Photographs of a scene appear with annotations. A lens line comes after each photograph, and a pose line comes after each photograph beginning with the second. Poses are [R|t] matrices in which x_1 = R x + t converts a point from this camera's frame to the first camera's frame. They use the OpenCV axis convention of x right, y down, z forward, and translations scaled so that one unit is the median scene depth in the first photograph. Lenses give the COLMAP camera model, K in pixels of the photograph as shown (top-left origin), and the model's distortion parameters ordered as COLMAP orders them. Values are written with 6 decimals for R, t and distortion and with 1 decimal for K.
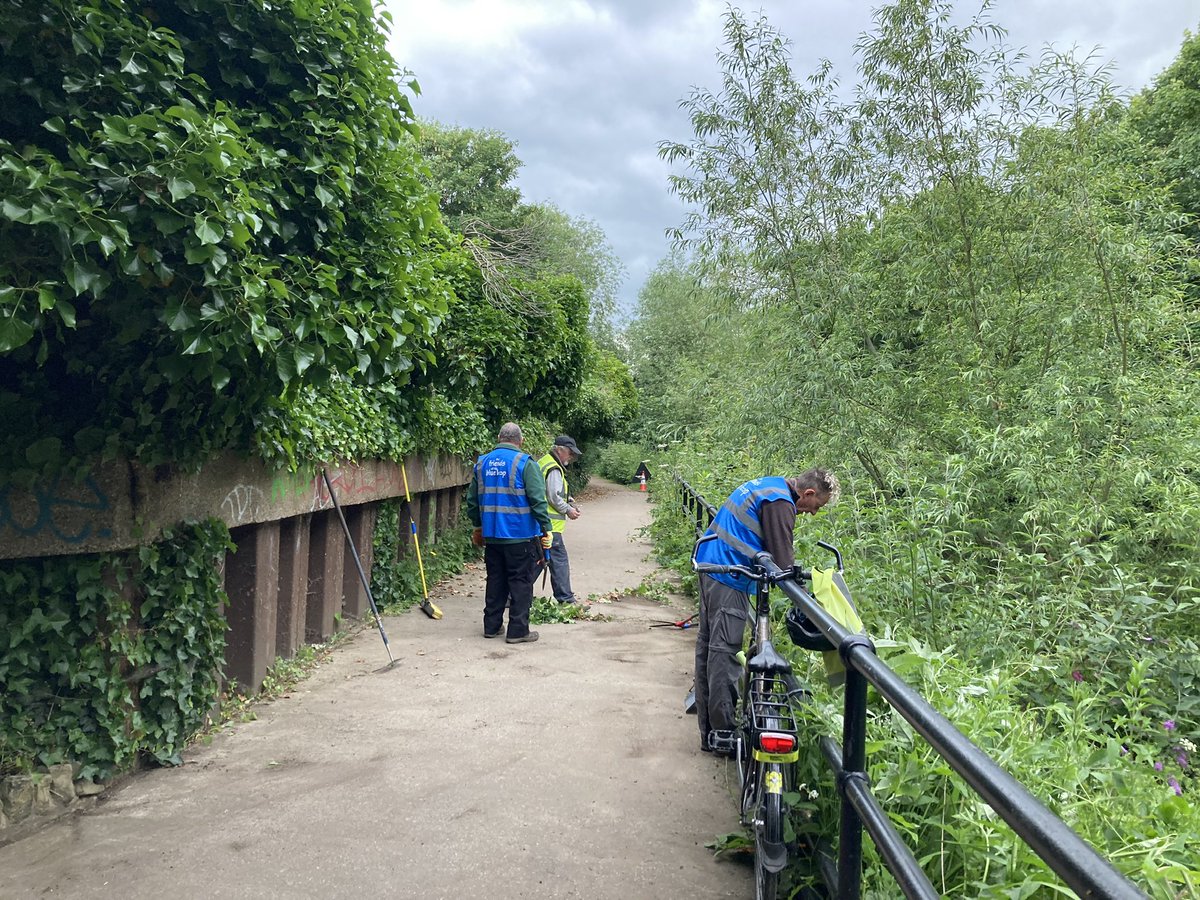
lens RADIAL K [[1068.8, 0, 600.0], [0, 1068.8, 450.0], [0, 0, 1]] dist [0.114903, -0.187816]
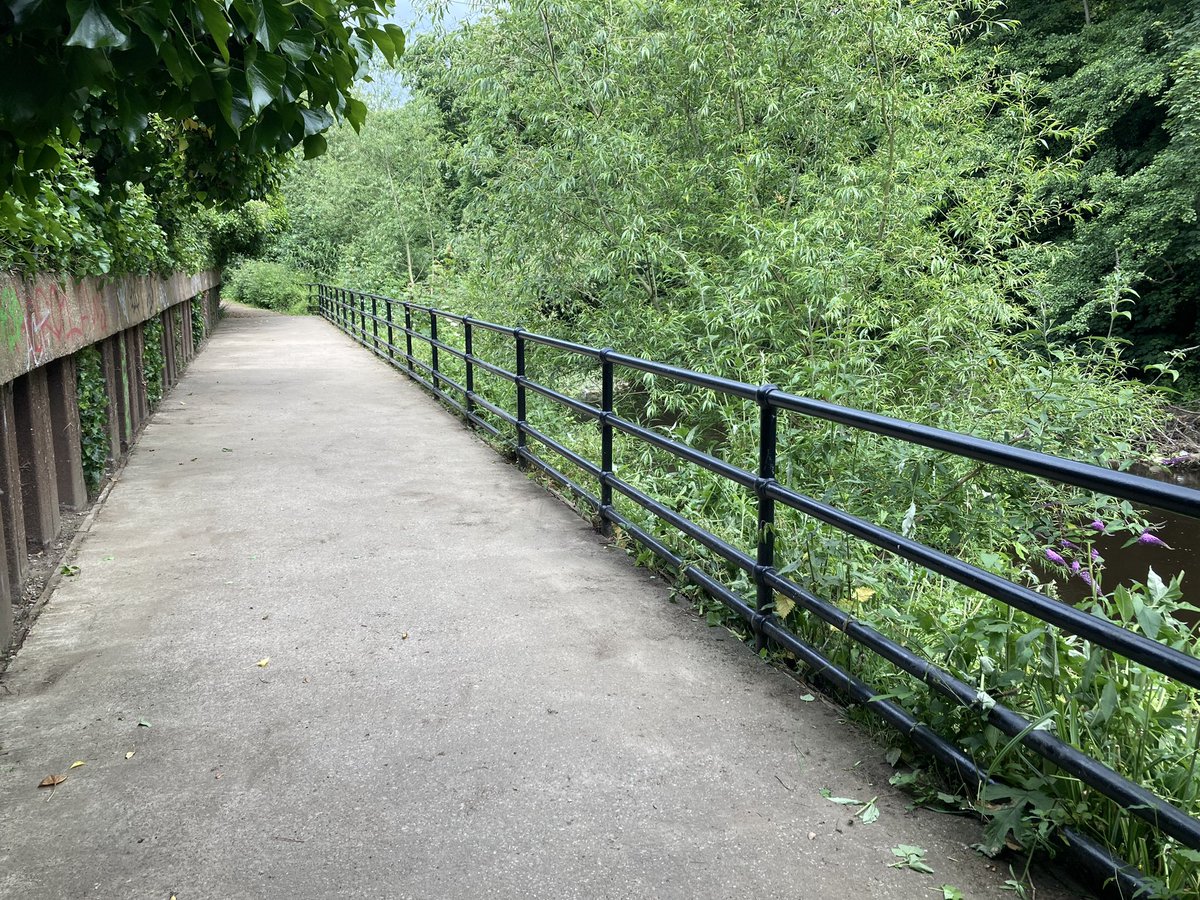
lens RADIAL K [[1068.8, 0, 600.0], [0, 1068.8, 450.0], [0, 0, 1]] dist [0.114903, -0.187816]
pose [[0.934383, -0.099553, 0.342077, -0.121309], [0.039943, 0.983385, 0.177085, -0.000501], [-0.354023, -0.151802, 0.922835, 0.168512]]
